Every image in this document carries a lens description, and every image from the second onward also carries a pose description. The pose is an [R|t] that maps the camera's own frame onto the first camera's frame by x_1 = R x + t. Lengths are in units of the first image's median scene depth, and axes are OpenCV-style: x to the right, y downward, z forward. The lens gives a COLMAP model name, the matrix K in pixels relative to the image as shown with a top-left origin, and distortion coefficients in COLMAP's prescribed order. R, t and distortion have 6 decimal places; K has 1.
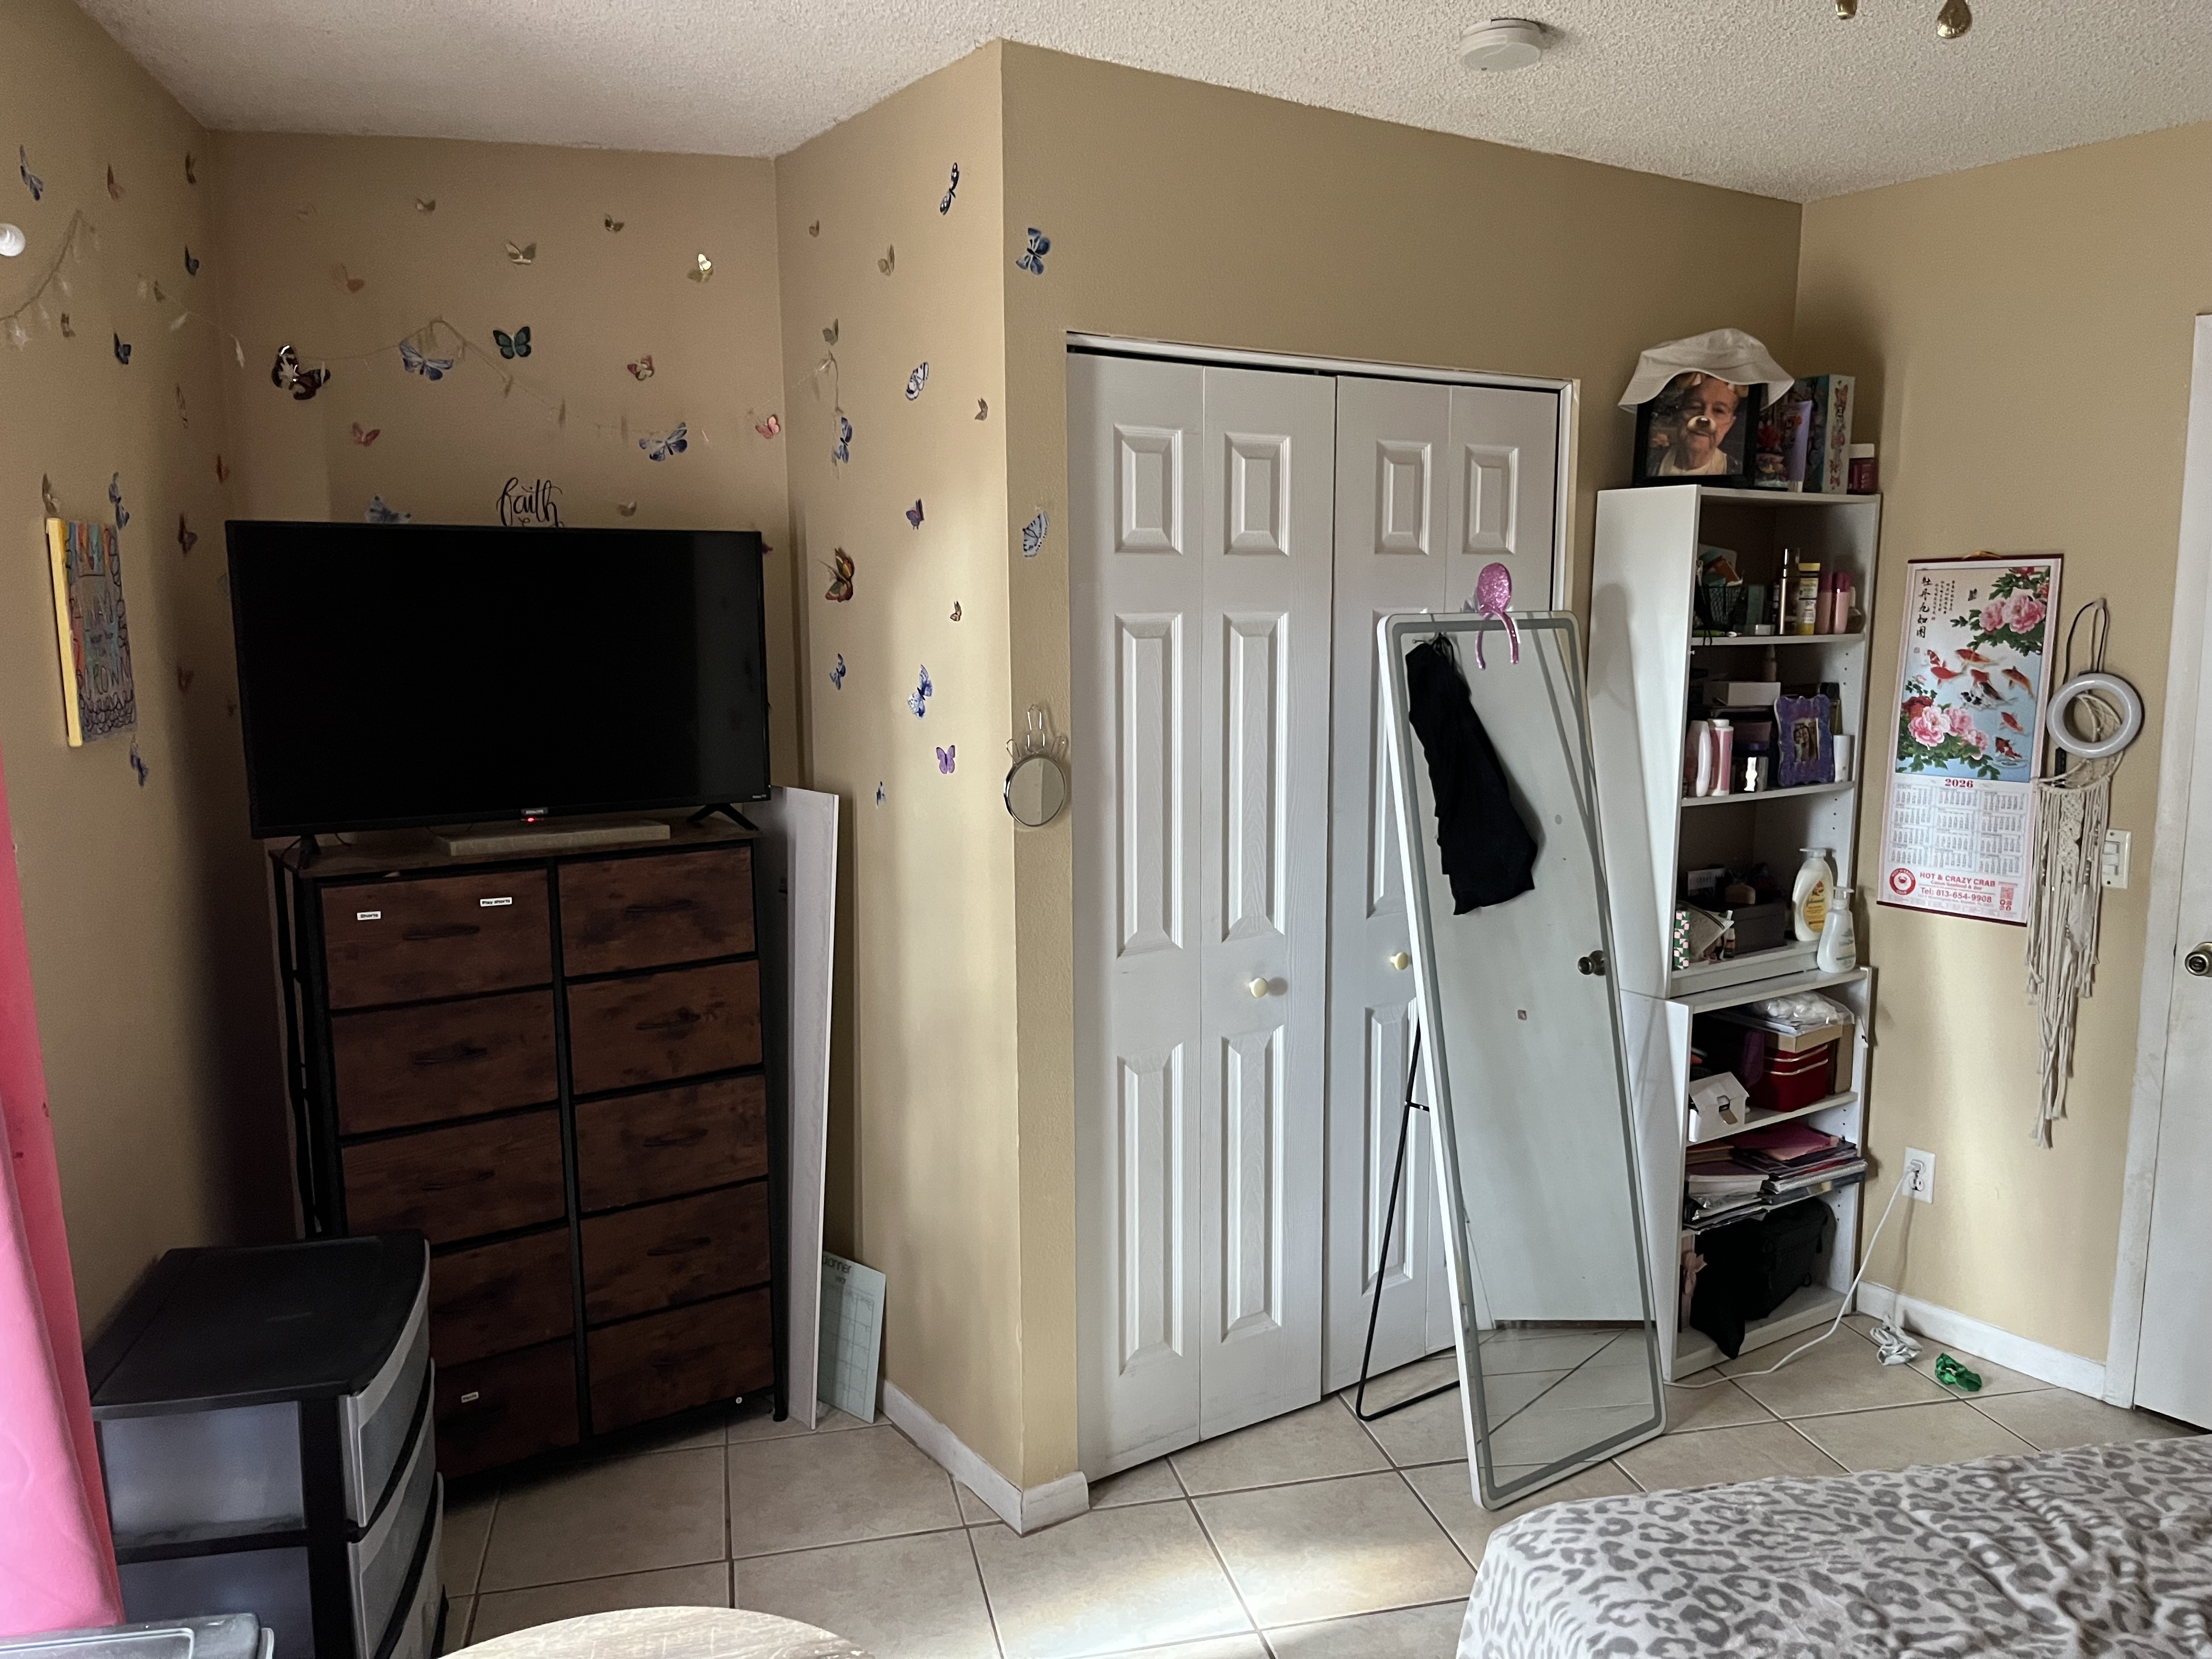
lens RADIAL K [[1675.5, 0, 1106.0], [0, 1675.5, 829.5], [0, 0, 1]] dist [0.069673, -0.097705]
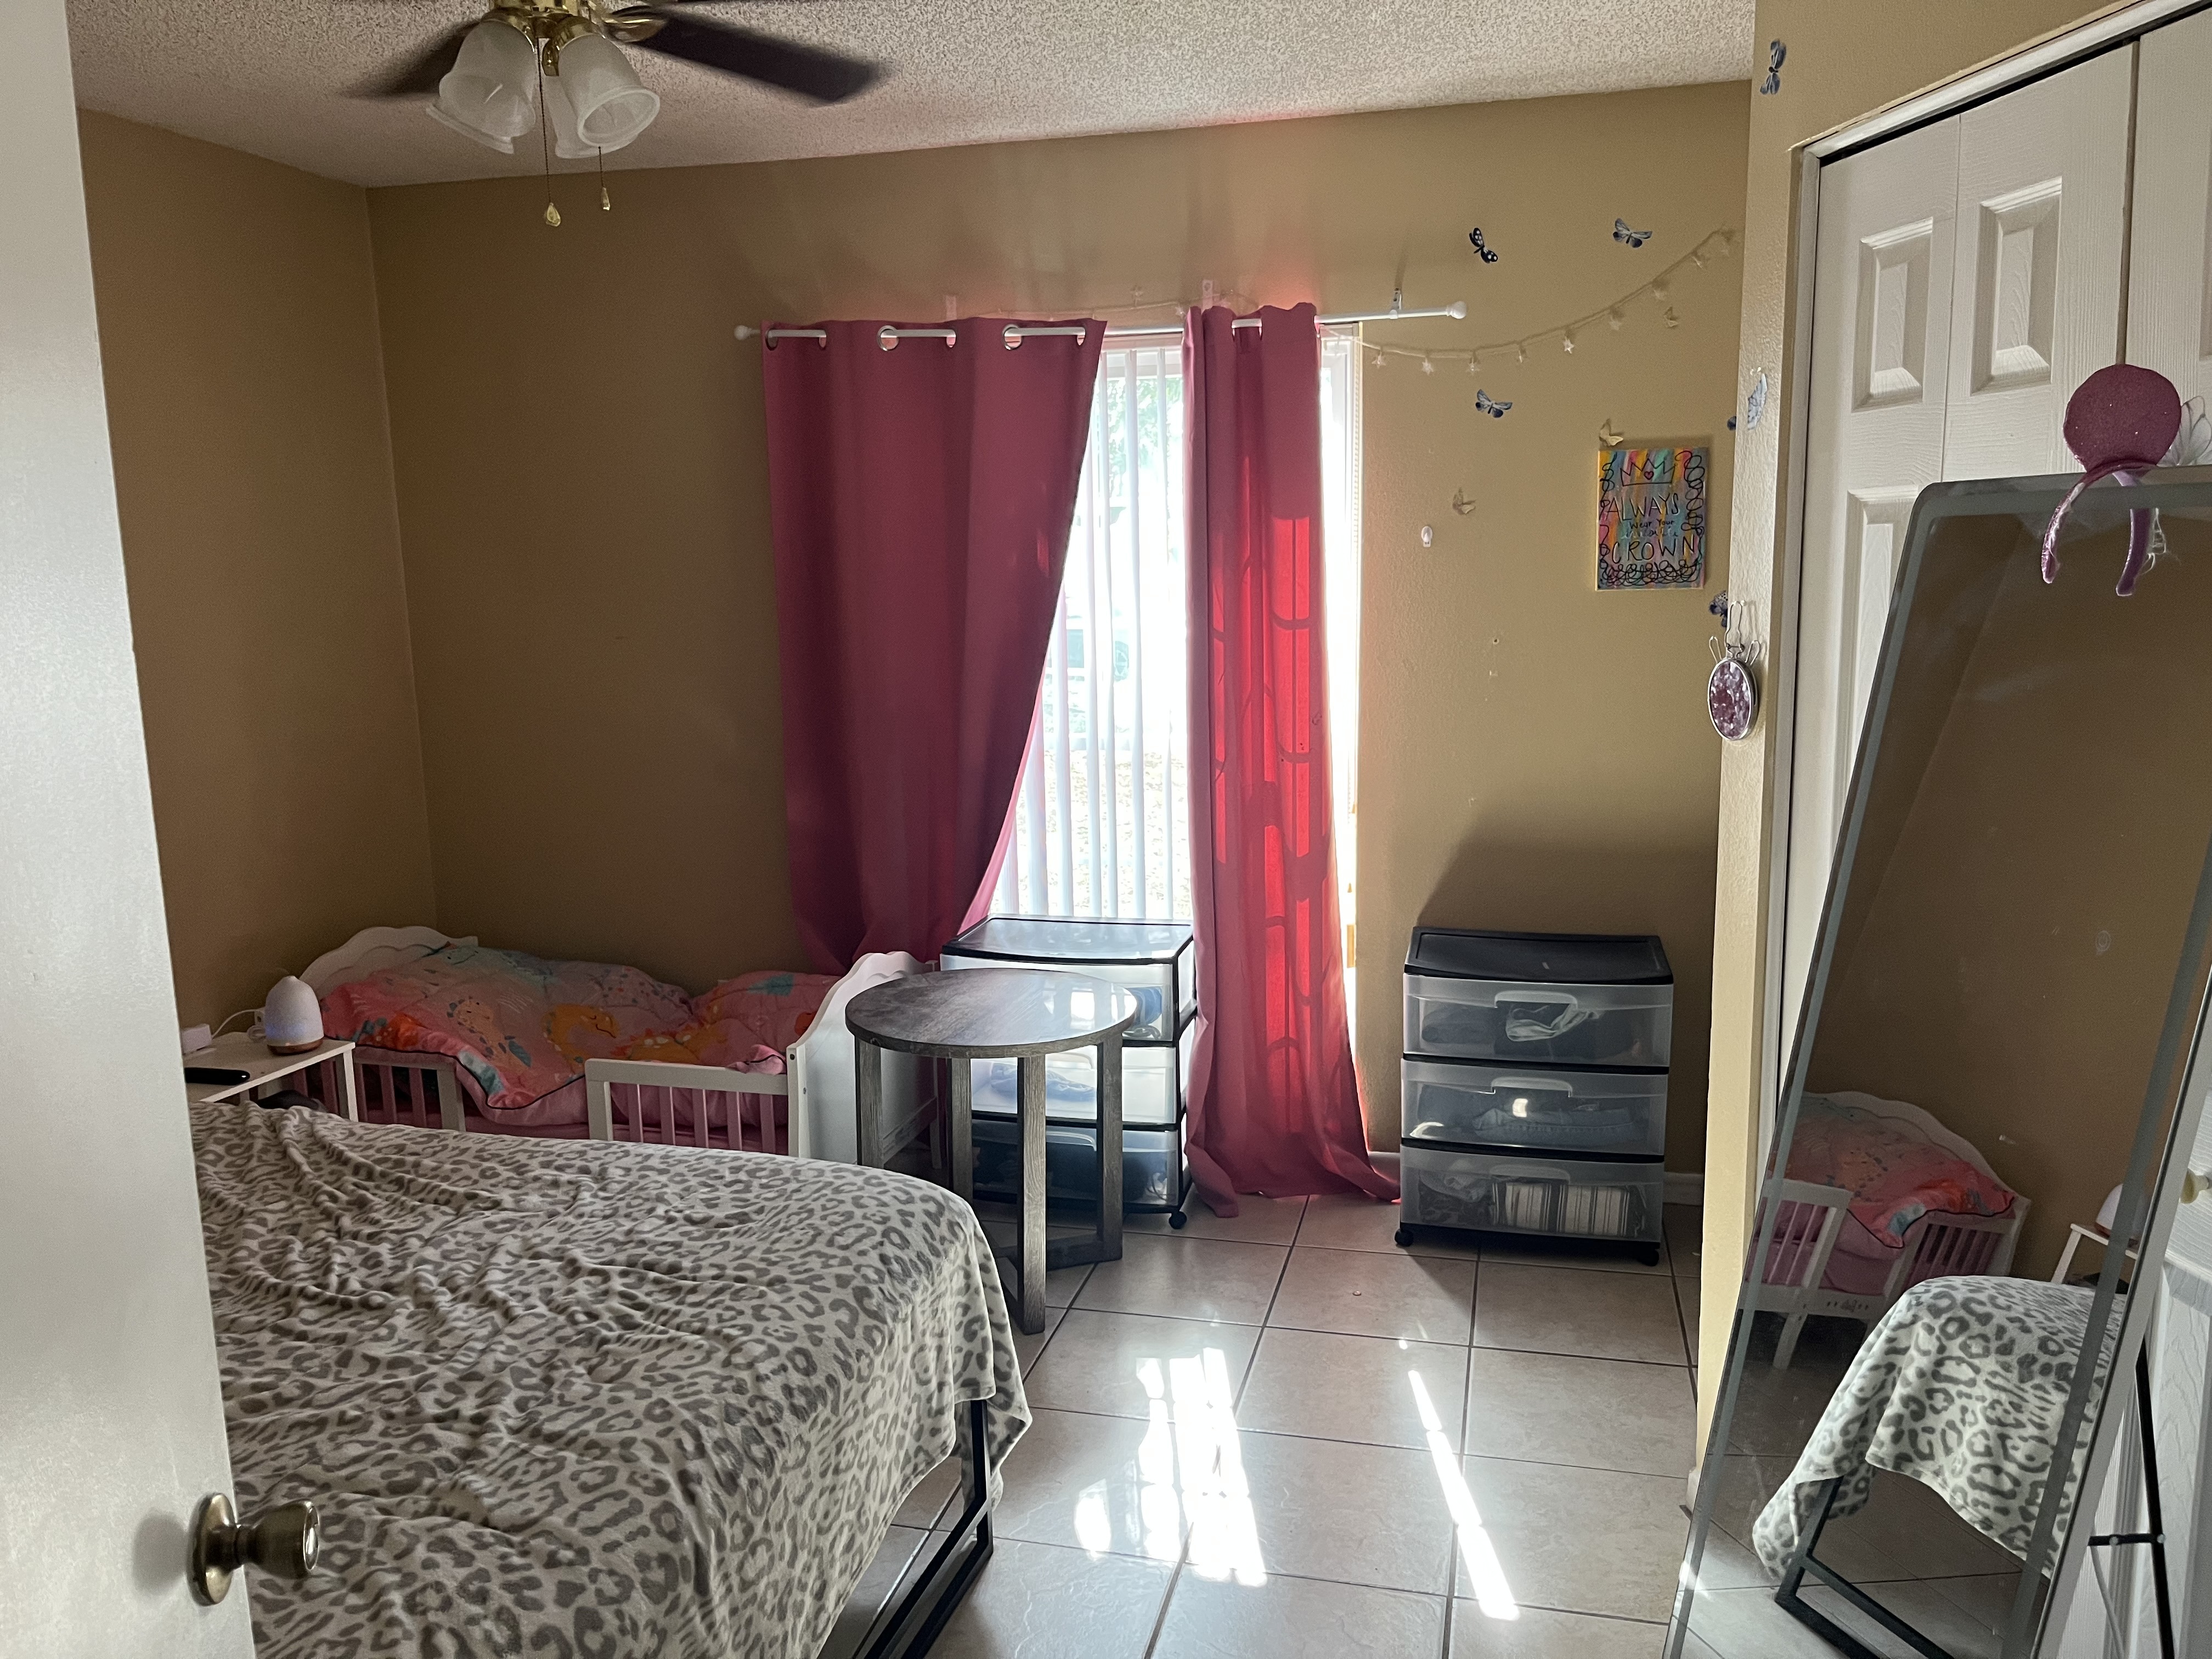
lens RADIAL K [[1675.5, 0, 1106.0], [0, 1675.5, 829.5], [0, 0, 1]] dist [0.069673, -0.097705]
pose [[-0.451783, 0.152174, -0.879053, 1.387434], [-0.106347, 0.969133, 0.222424, -0.187097], [0.885766, 0.193972, -0.421655, 1.710915]]
